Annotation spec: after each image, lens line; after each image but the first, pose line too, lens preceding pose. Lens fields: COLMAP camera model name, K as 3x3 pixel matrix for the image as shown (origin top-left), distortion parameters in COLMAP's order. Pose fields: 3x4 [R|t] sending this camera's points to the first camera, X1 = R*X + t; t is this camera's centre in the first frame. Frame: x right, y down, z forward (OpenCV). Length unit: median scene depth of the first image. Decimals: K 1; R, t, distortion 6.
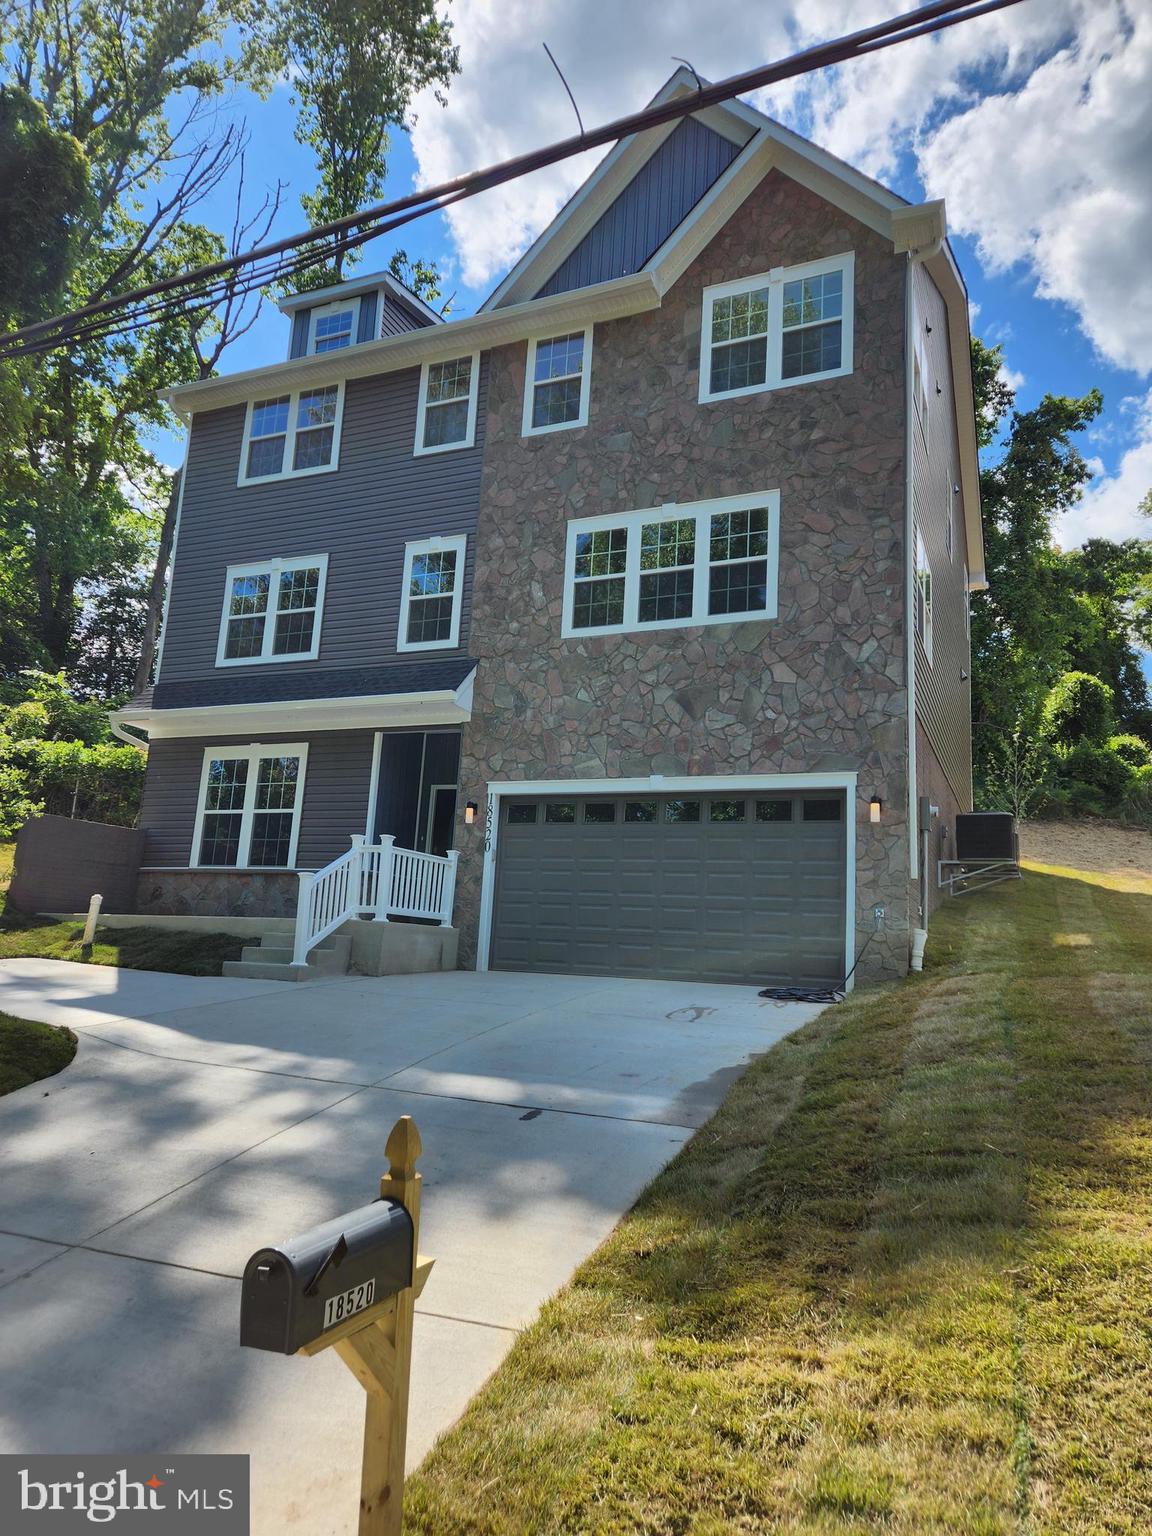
lens RADIAL K [[1018.6, 0, 574.8], [0, 1018.6, 776.6], [0, 0, 1]] dist [0.084237, -0.064990]
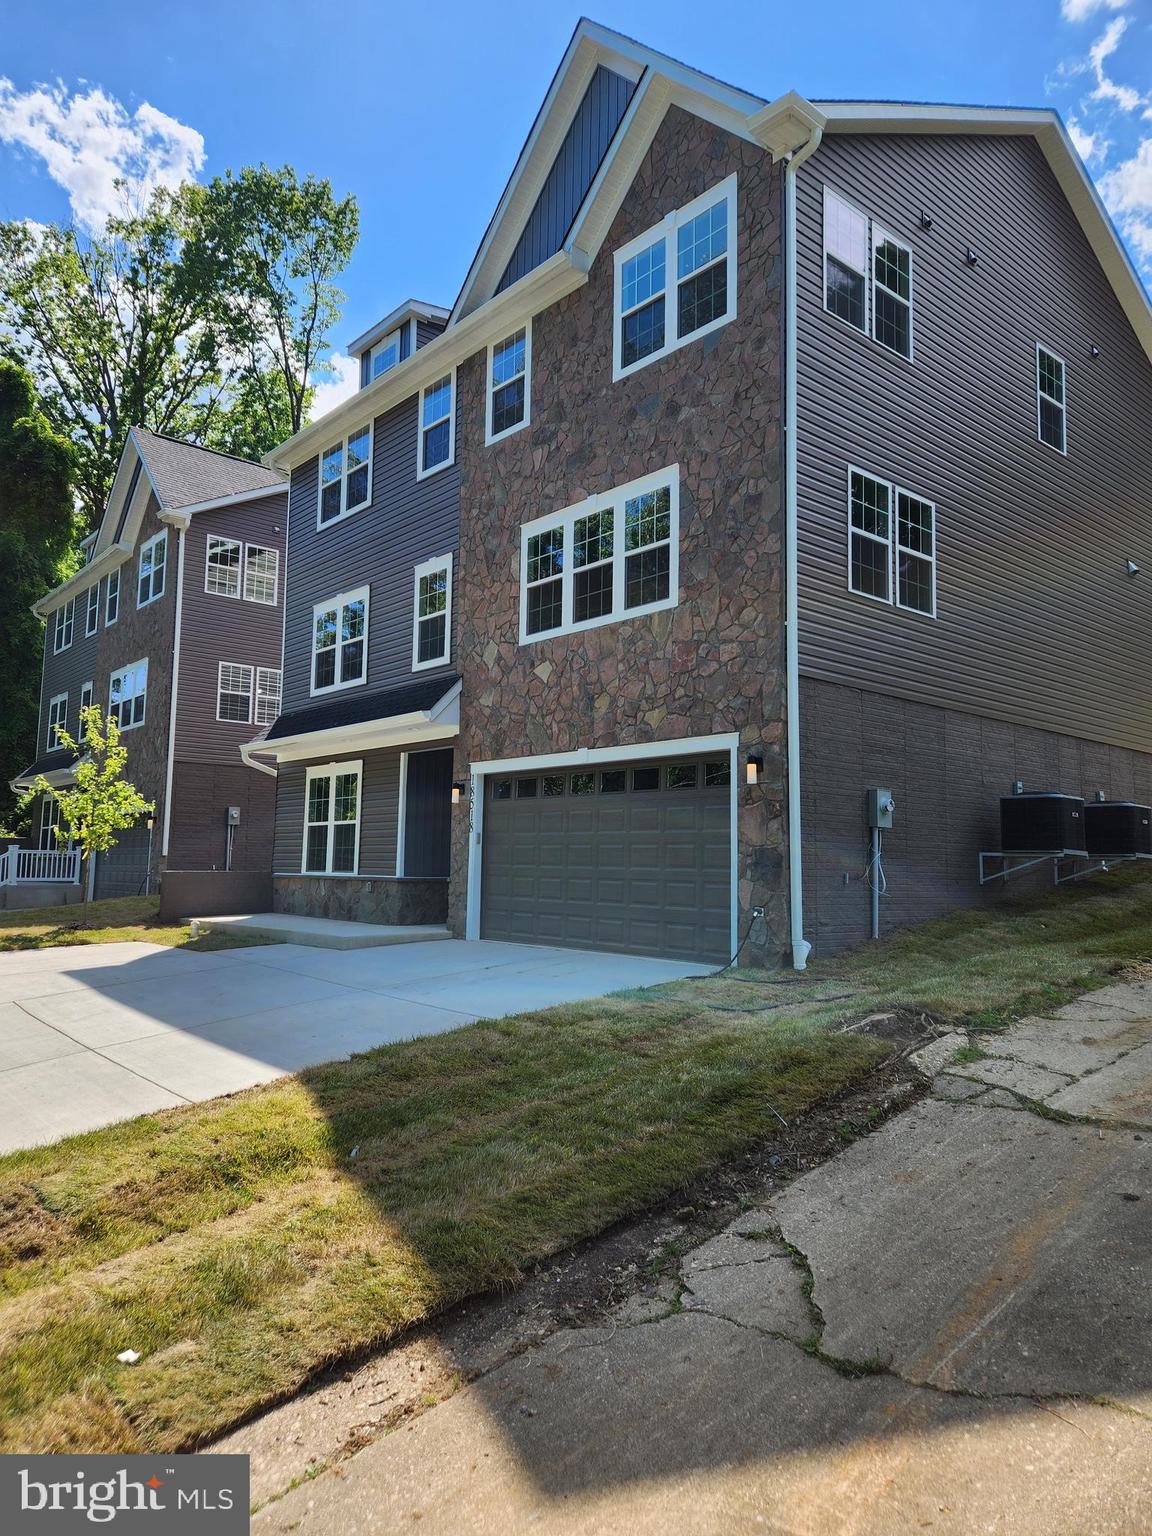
lens RADIAL K [[1018.6, 0, 546.4], [0, 1018.6, 758.7], [0, 0, 1]] dist [0.084237, -0.064990]
pose [[0.902255, -0.088638, -0.421995, 0.423019], [0.115282, 0.992606, 0.037990, -0.058774], [0.415507, -0.082925, 0.905802, 0.082297]]
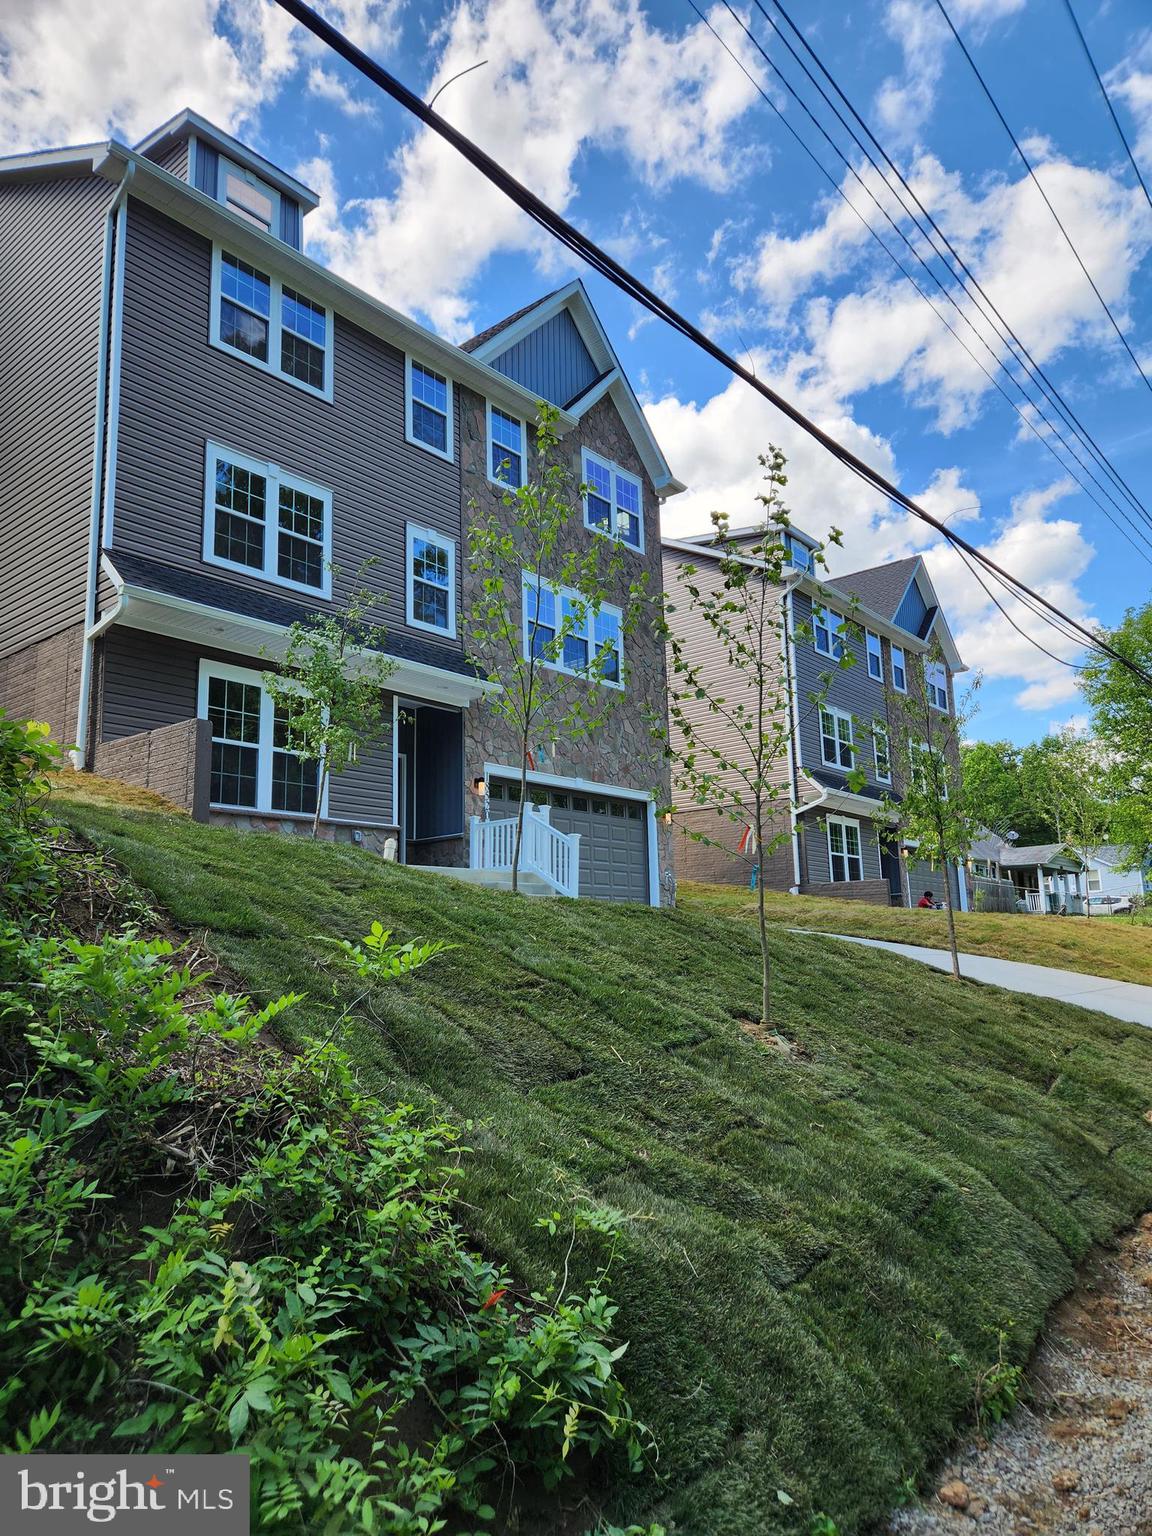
lens RADIAL K [[1018.6, 0, 583.4], [0, 1018.6, 771.4], [0, 0, 1]] dist [0.084237, -0.064990]
pose [[0.265837, 0.112877, 0.957387, -1.199321], [-0.140708, 0.987029, -0.077302, 0.092251], [-0.953694, -0.114162, 0.278272, 0.540584]]
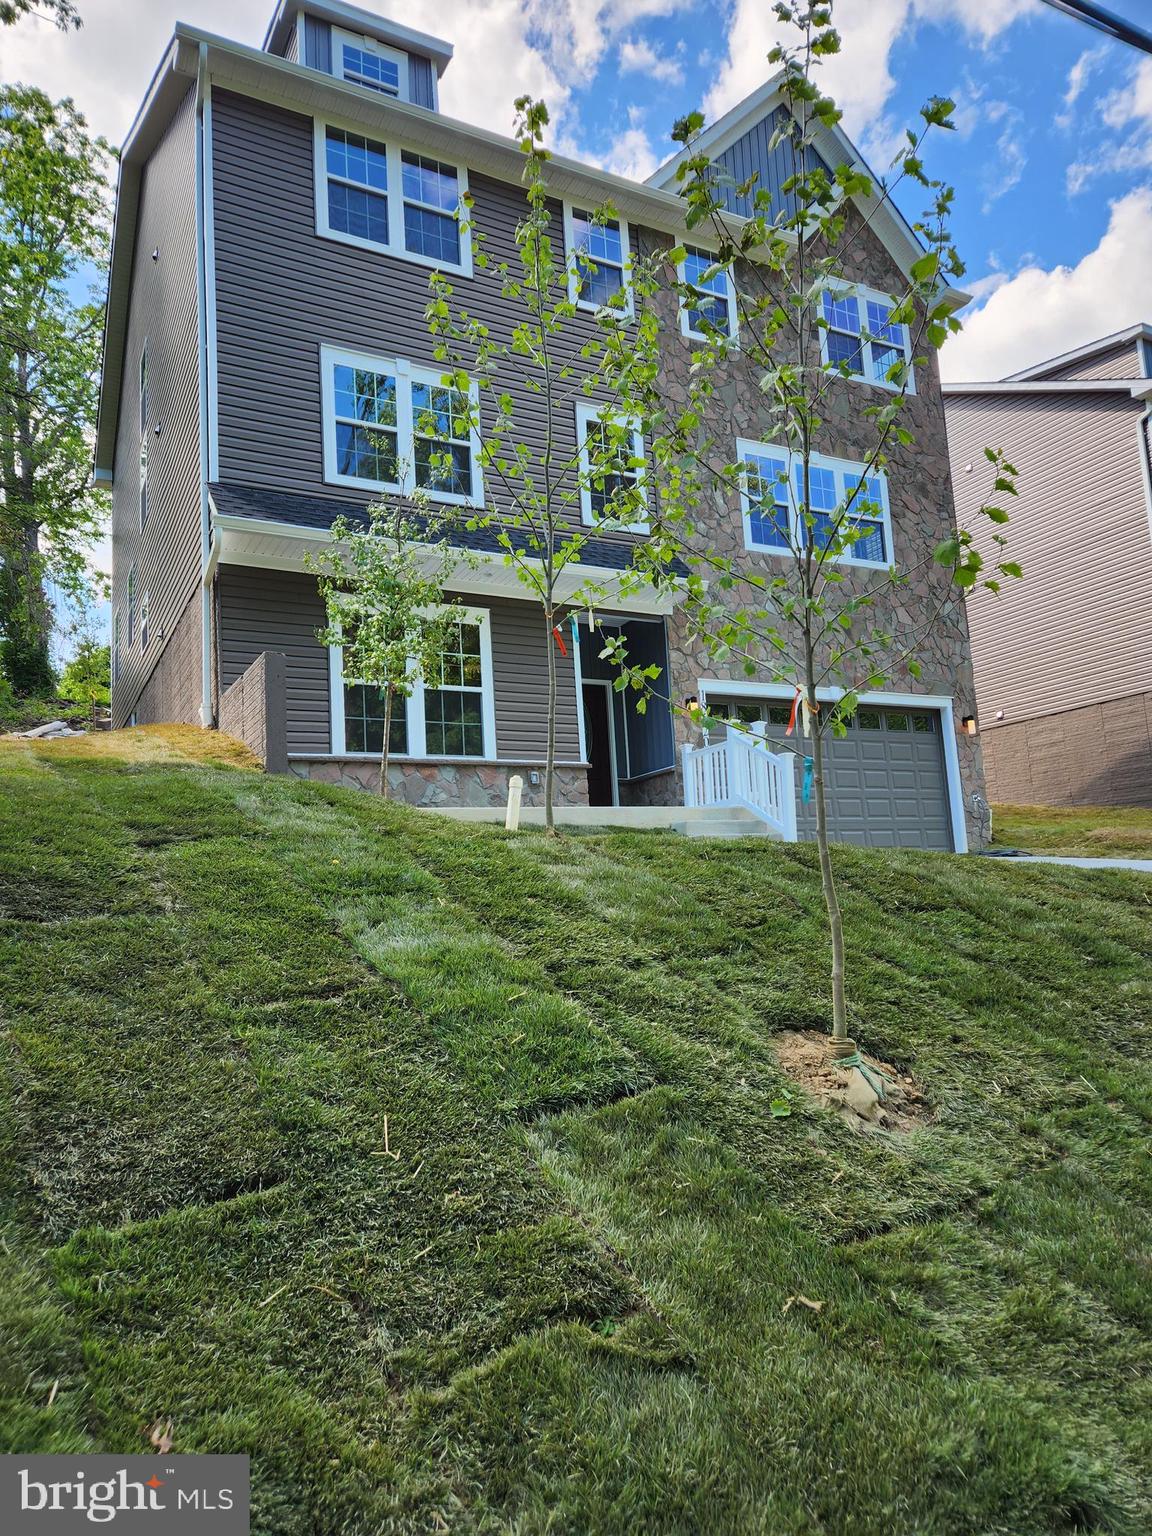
lens RADIAL K [[1018.6, 0, 574.3], [0, 1018.6, 770.7], [0, 0, 1]] dist [0.084237, -0.064990]
pose [[0.603989, 0.027025, 0.796534, -0.946594], [-0.059194, 0.998186, 0.011019, 0.091314], [-0.794791, -0.053805, 0.604493, 0.476702]]
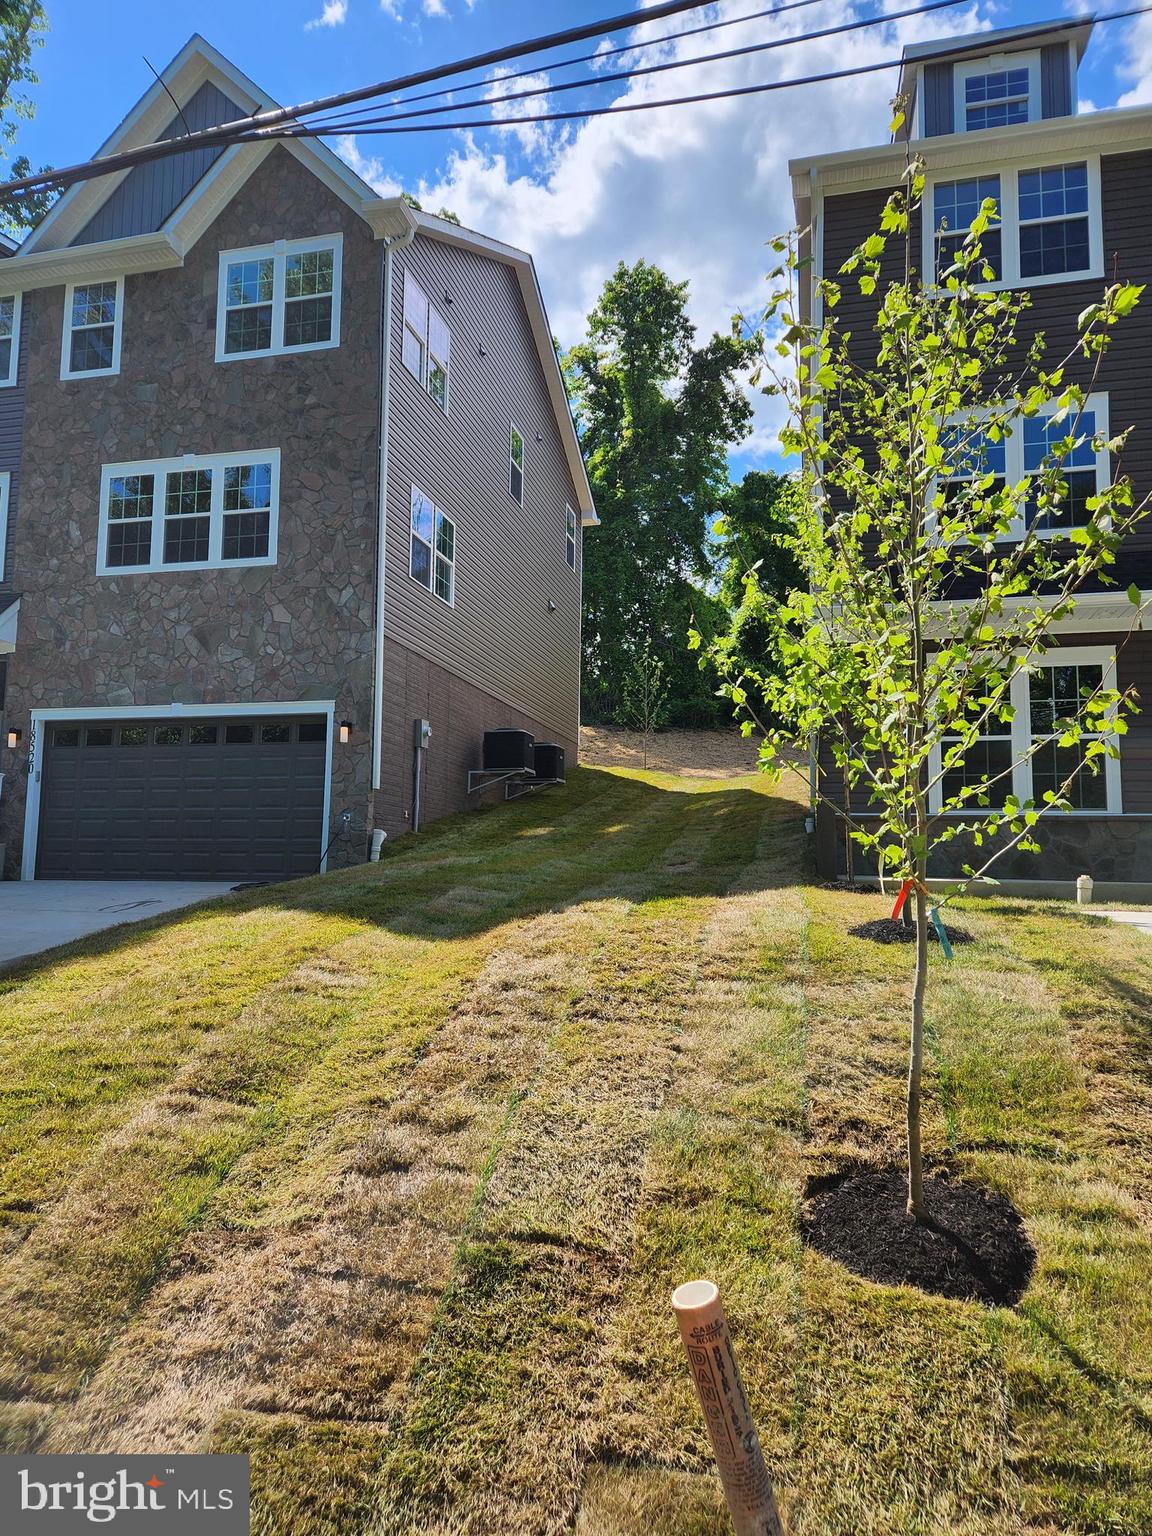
lens RADIAL K [[1018.6, 0, 565.4], [0, 1018.6, 774.4], [0, 0, 1]] dist [0.084237, -0.064990]
pose [[0.985908, -0.022815, 0.165728, 0.287191], [0.008087, 0.995998, 0.089007, -0.018683], [-0.167096, -0.086413, 0.982147, -0.182747]]
